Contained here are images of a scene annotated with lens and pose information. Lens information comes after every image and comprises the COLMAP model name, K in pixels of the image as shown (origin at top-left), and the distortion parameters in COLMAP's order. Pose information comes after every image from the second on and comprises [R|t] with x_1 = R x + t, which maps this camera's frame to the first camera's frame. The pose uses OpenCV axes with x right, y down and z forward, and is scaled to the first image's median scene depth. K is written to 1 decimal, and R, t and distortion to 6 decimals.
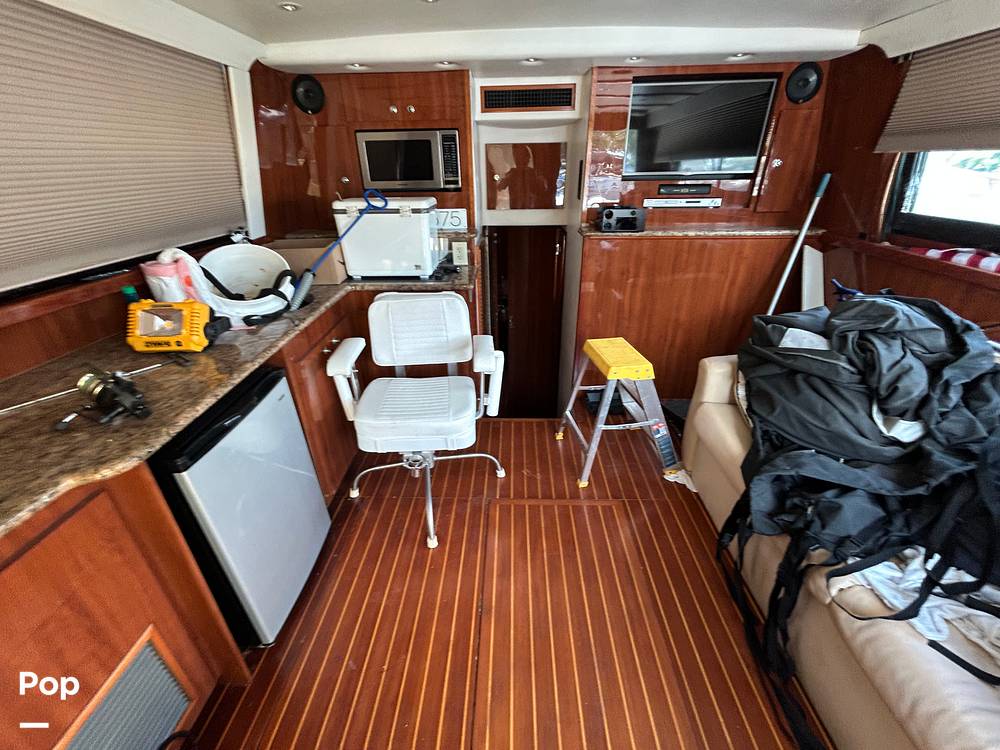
lens RADIAL K [[392.4, 0, 502.9], [0, 392.4, 360.1], [0, 0, 1]] dist [0.000679, 0.000126]
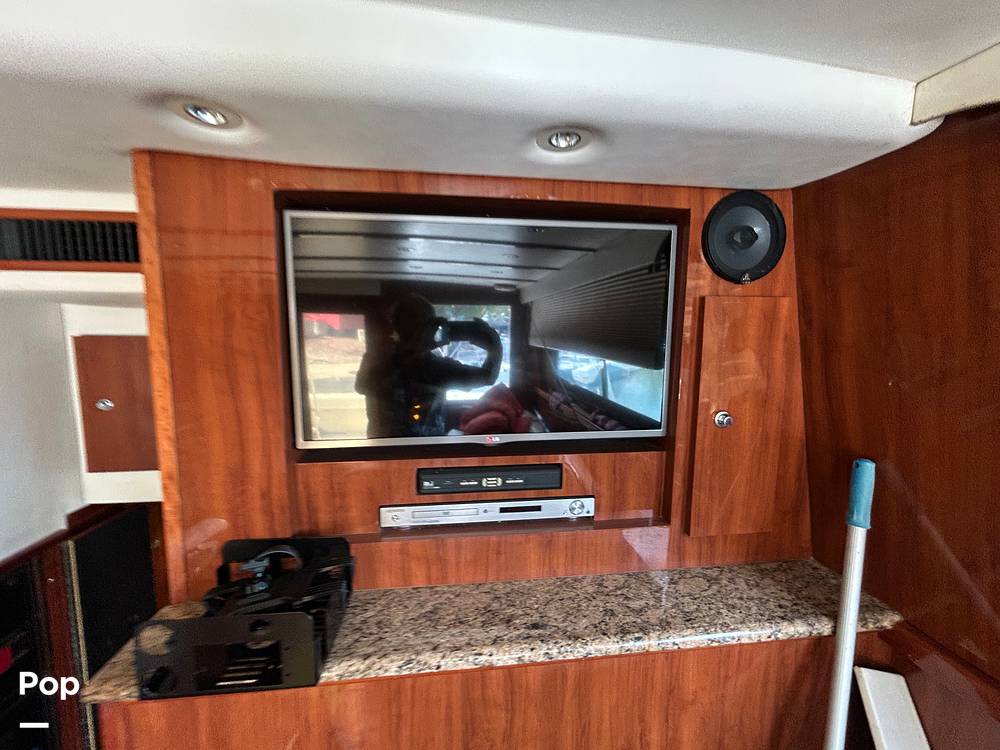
lens RADIAL K [[392.4, 0, 502.9], [0, 392.4, 360.1], [0, 0, 1]] dist [0.000679, 0.000126]
pose [[0.988817, 0.014155, 0.148460, 0.436986], [0.040698, 0.932088, -0.359939, -0.425295], [-0.143472, 0.361956, 0.921088, 0.661523]]
